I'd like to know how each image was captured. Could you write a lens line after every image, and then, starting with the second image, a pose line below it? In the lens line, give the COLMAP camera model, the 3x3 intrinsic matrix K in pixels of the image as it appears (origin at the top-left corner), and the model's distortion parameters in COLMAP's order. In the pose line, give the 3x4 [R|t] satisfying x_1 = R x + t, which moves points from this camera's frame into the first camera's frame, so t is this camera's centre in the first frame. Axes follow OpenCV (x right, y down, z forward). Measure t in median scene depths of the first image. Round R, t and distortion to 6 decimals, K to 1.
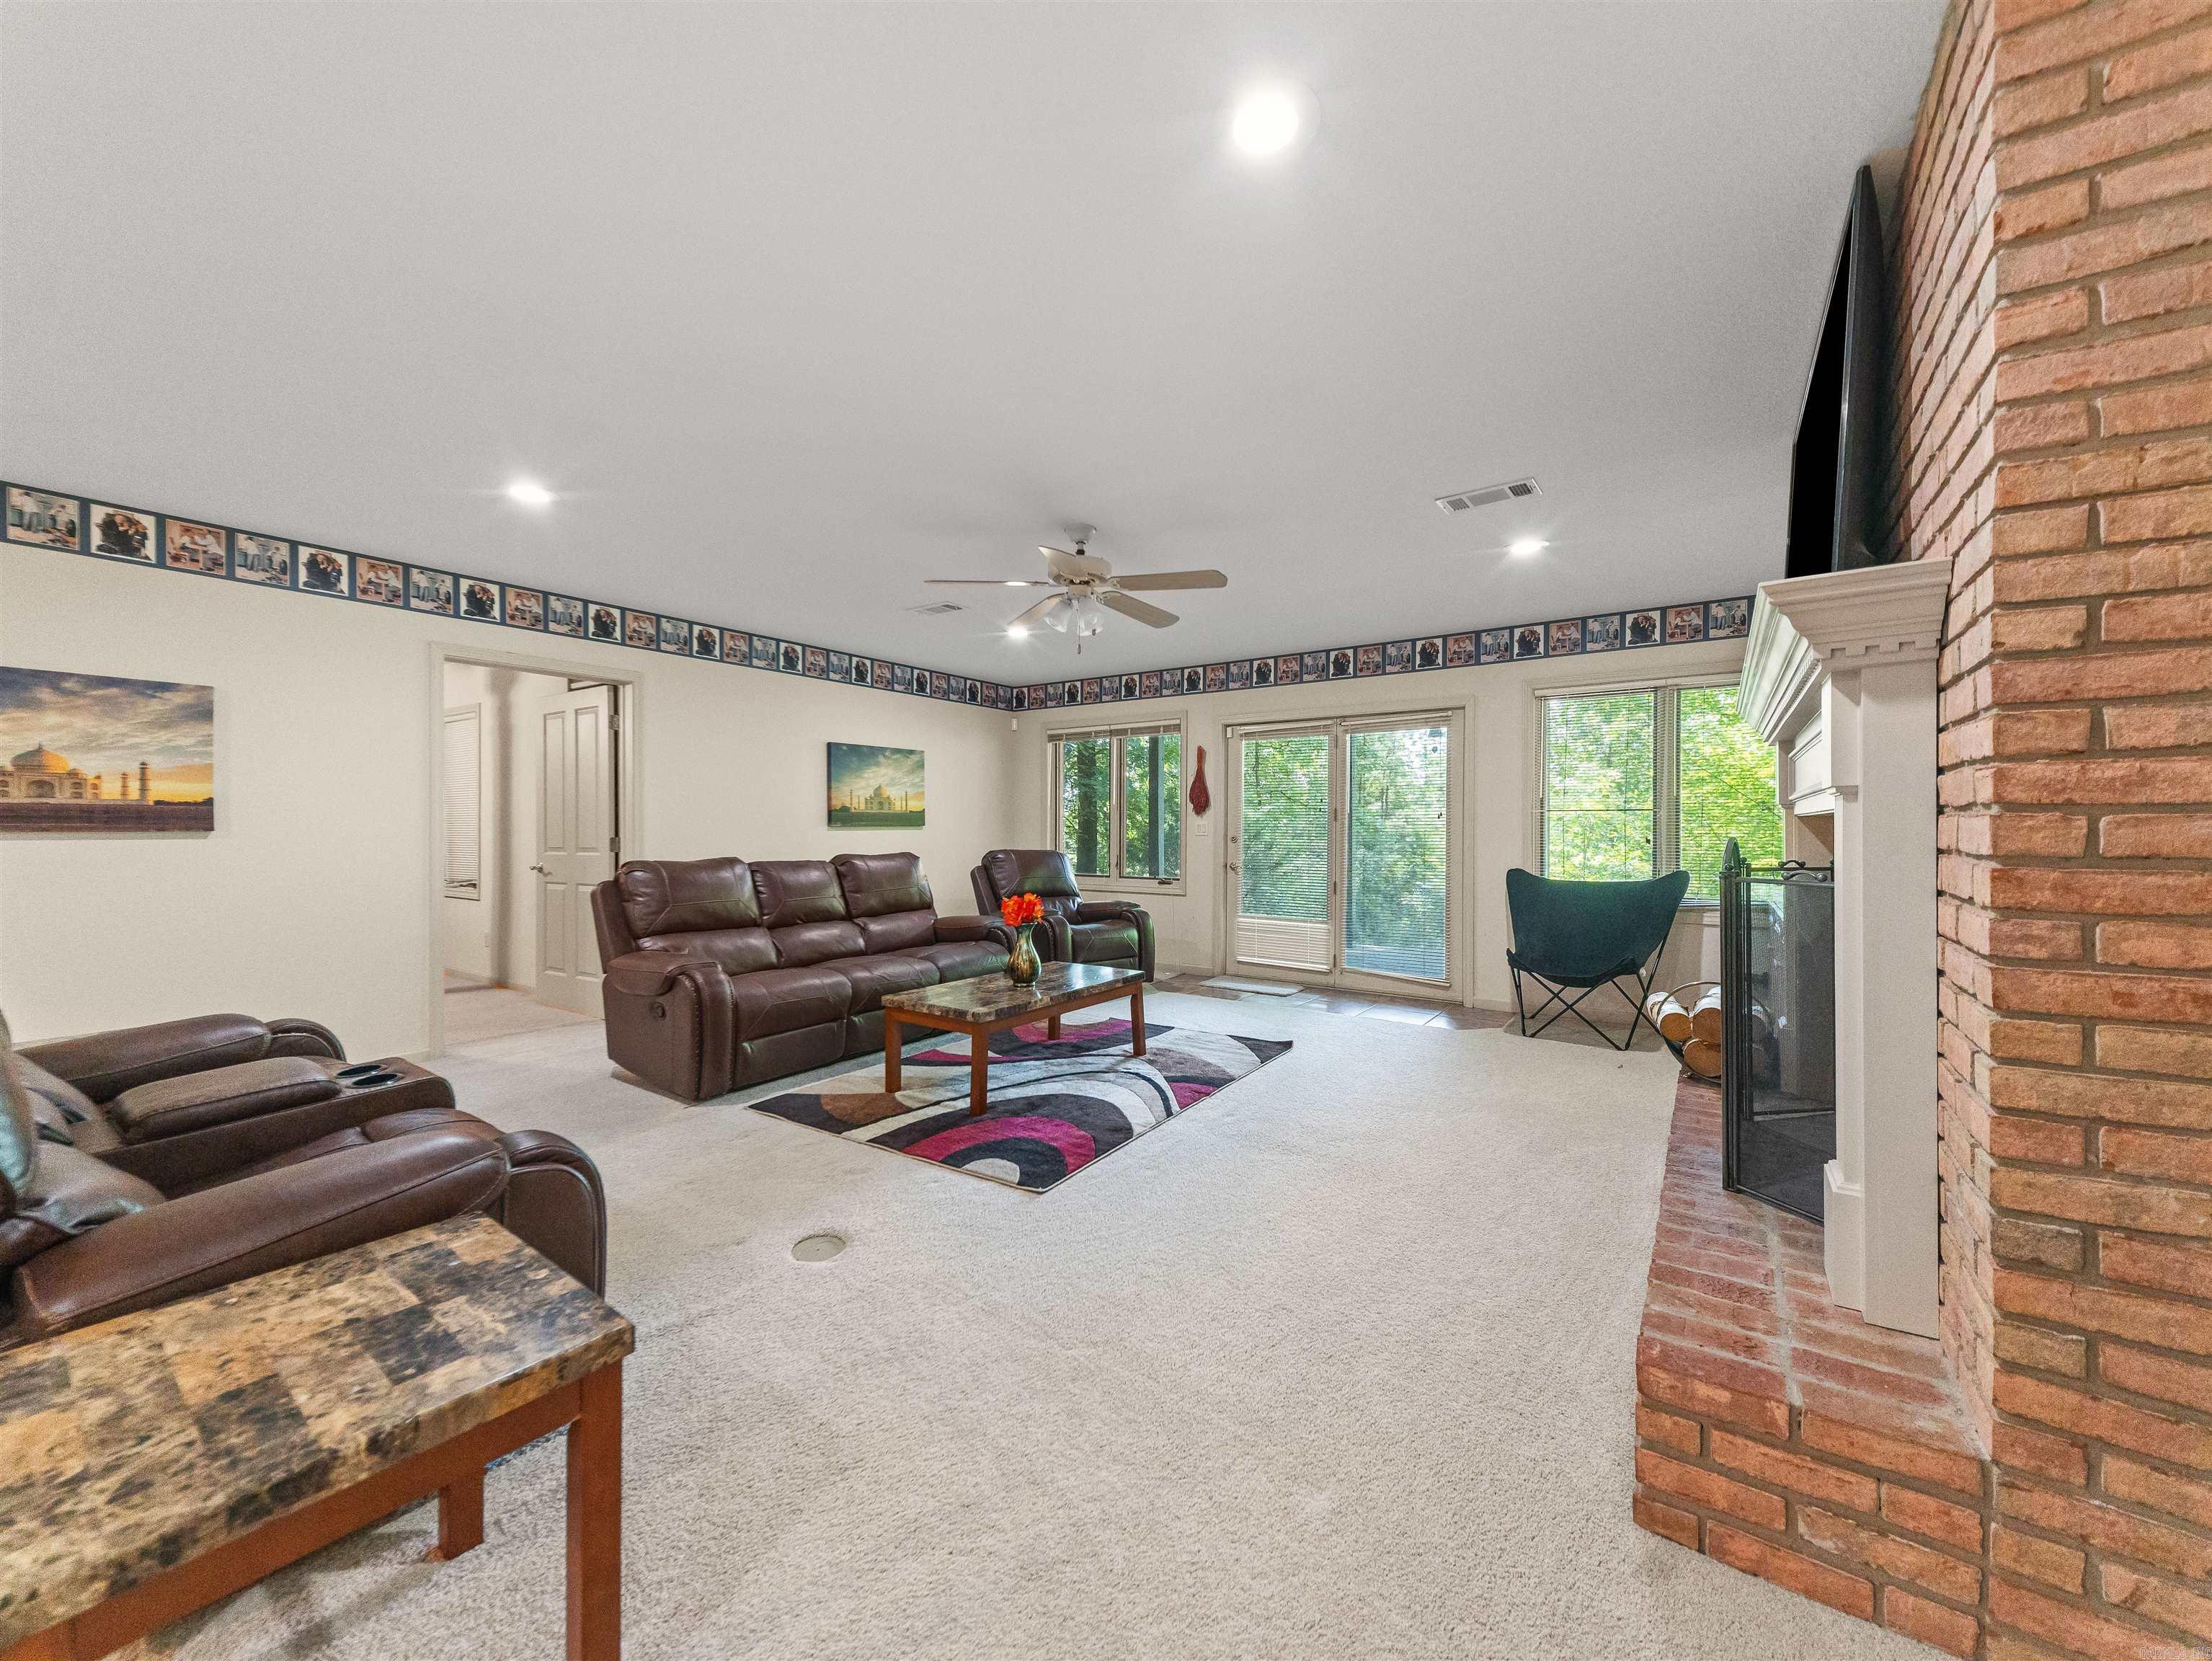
lens RADIAL K [[857.9, 0, 1104.3], [0, 857.9, 835.0], [0, 0, 1]] dist [0.028094, -0.005362]
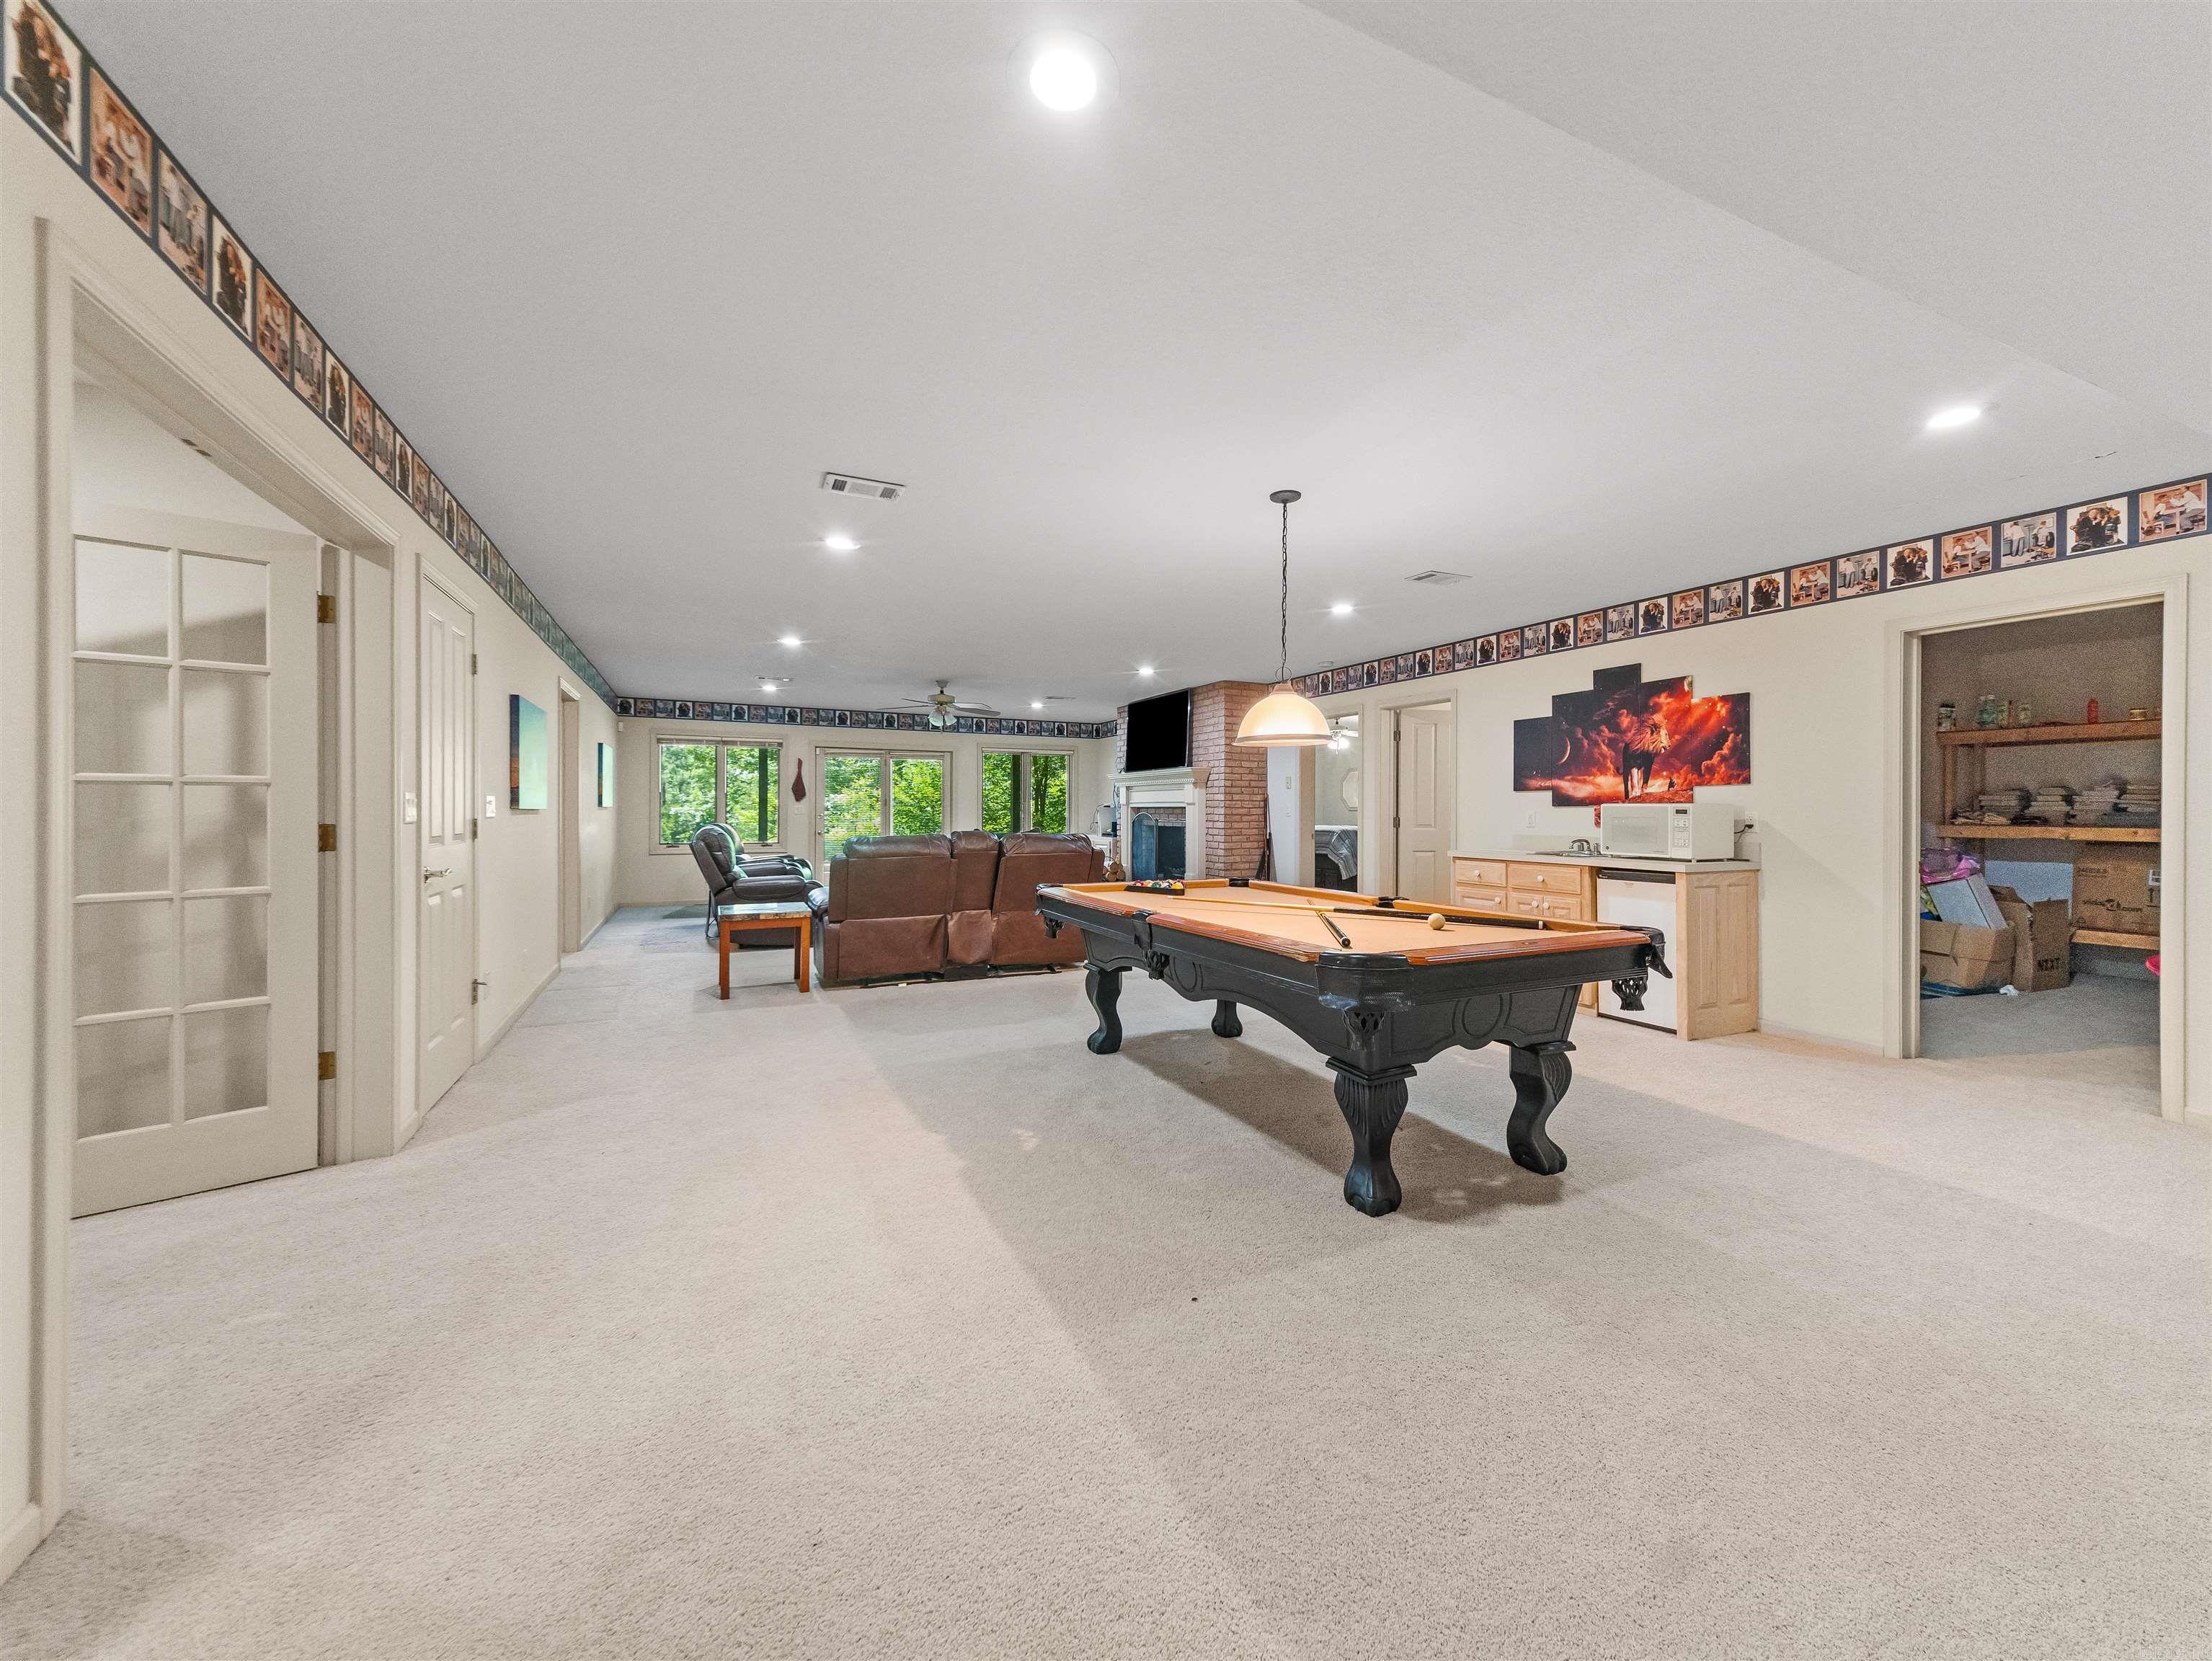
lens RADIAL K [[857.9, 0, 1113.1], [0, 857.9, 846.9], [0, 0, 1]] dist [0.028094, -0.005362]
pose [[0.498179, -0.035541, 0.866346, -1.378150], [0.005698, 0.999272, 0.037718, 0.005395], [-0.867056, -0.013854, 0.498019, -0.427576]]
